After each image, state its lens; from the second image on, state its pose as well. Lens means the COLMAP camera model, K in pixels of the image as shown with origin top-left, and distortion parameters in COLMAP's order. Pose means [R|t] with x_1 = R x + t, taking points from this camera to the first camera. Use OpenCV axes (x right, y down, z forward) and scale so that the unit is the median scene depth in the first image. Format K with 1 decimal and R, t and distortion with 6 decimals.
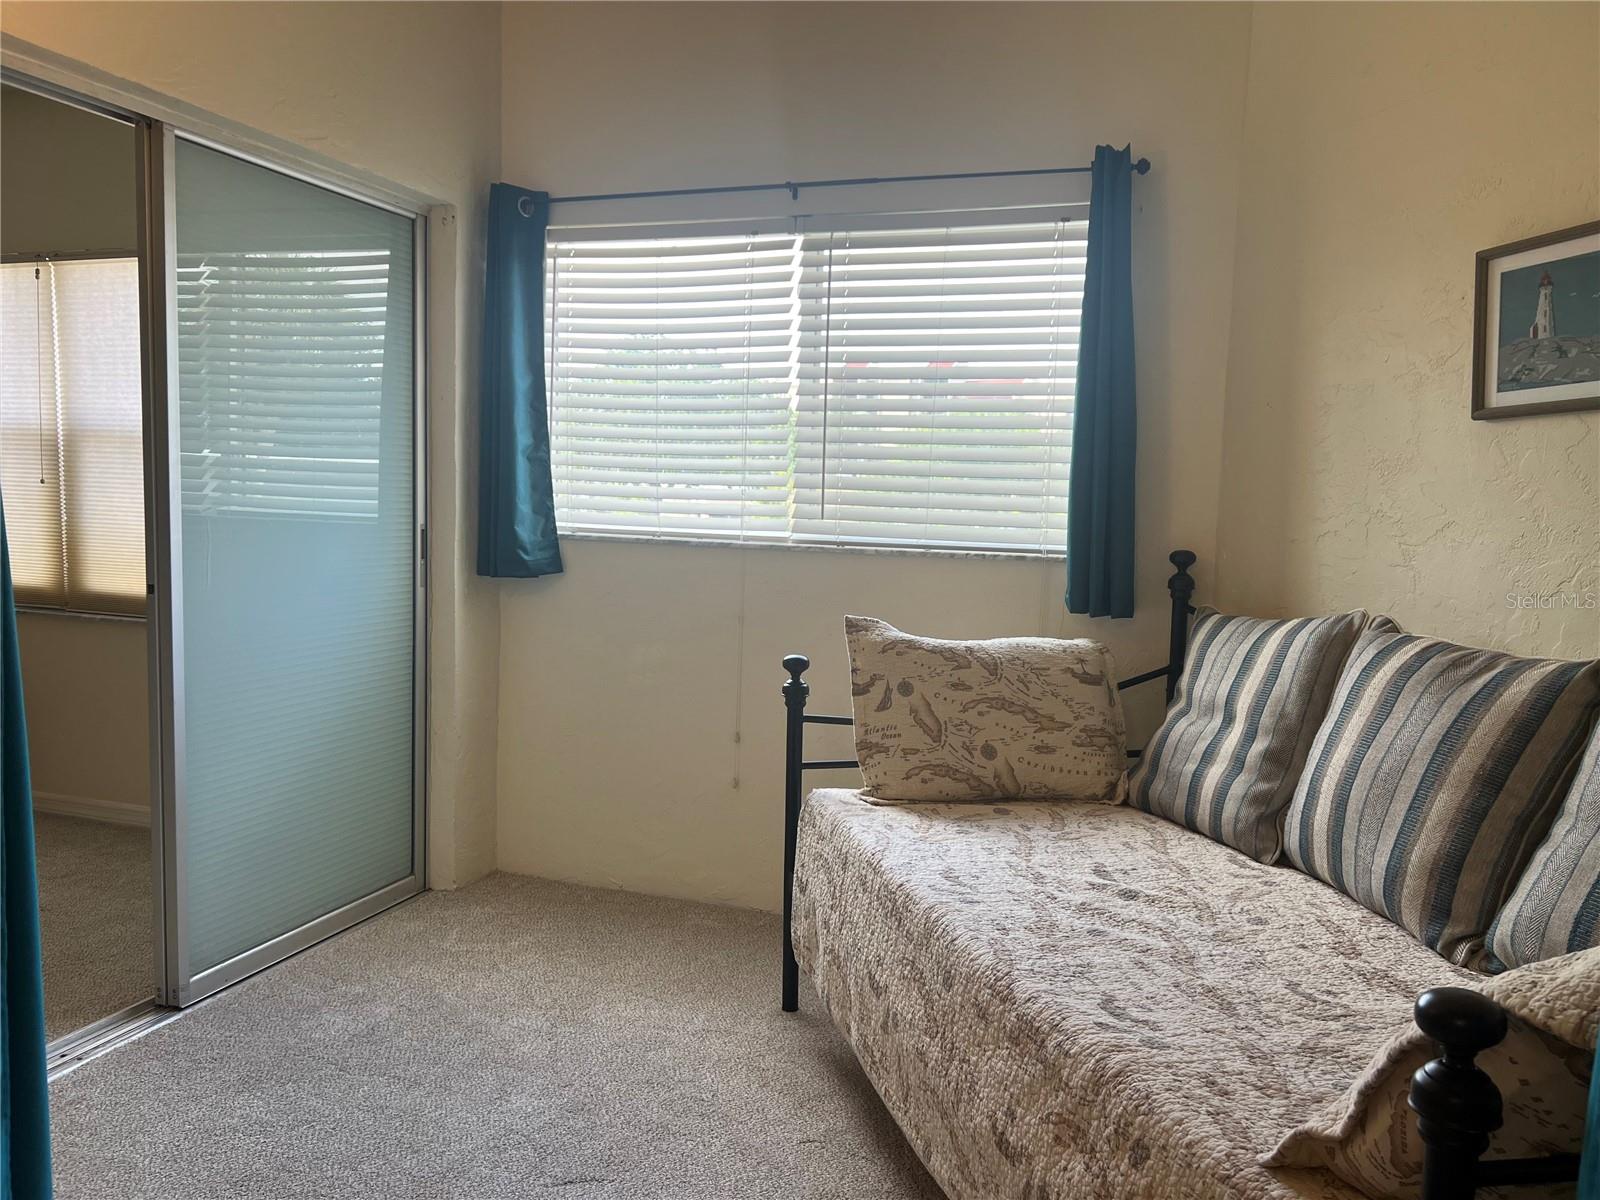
lens RADIAL K [[1210.1, 0, 800.0], [0, 1210.1, 600.0], [0, 0, 1]] dist [0.047418, -0.081335]
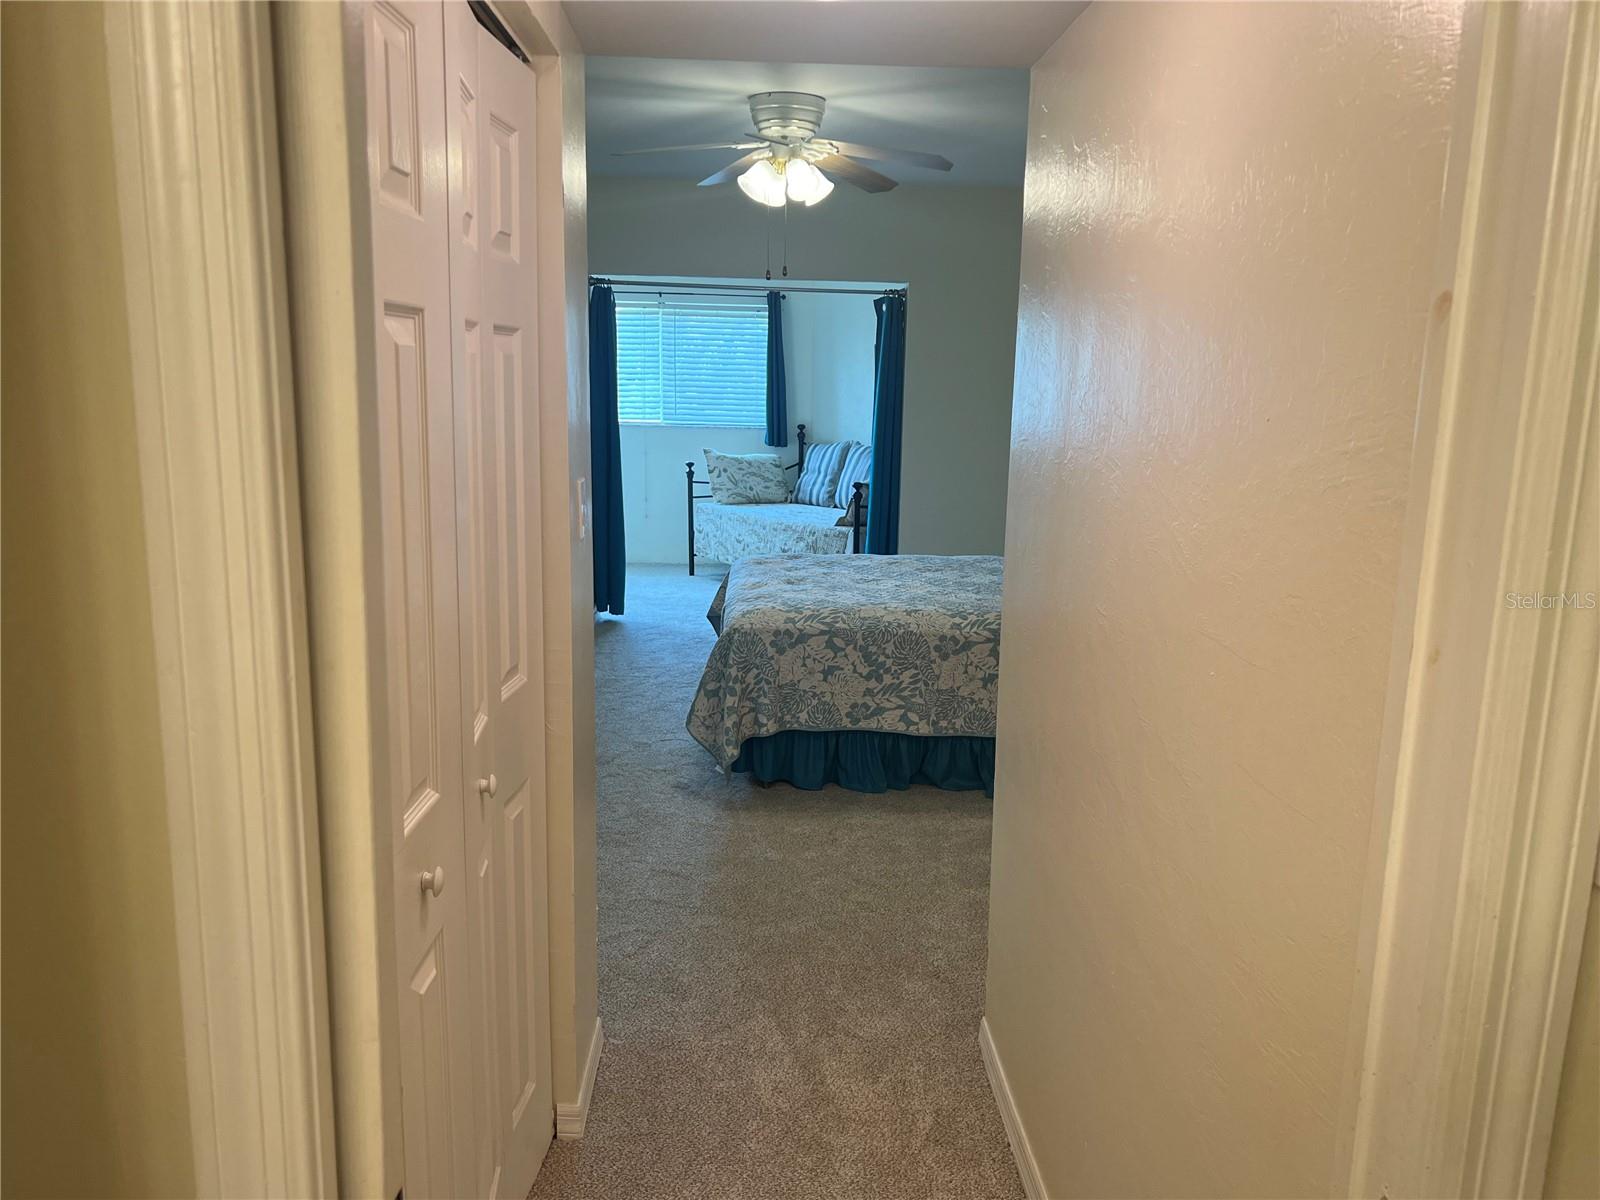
lens RADIAL K [[1213.6, 0, 800.0], [0, 1213.6, 600.0], [0, 0, 1]] dist [0.186770, -0.071153]
pose [[0.935586, -0.078427, 0.344280, -0.868647], [0.043653, 0.993232, 0.107631, 0.076082], [-0.350391, -0.085669, 0.932677, -2.118812]]
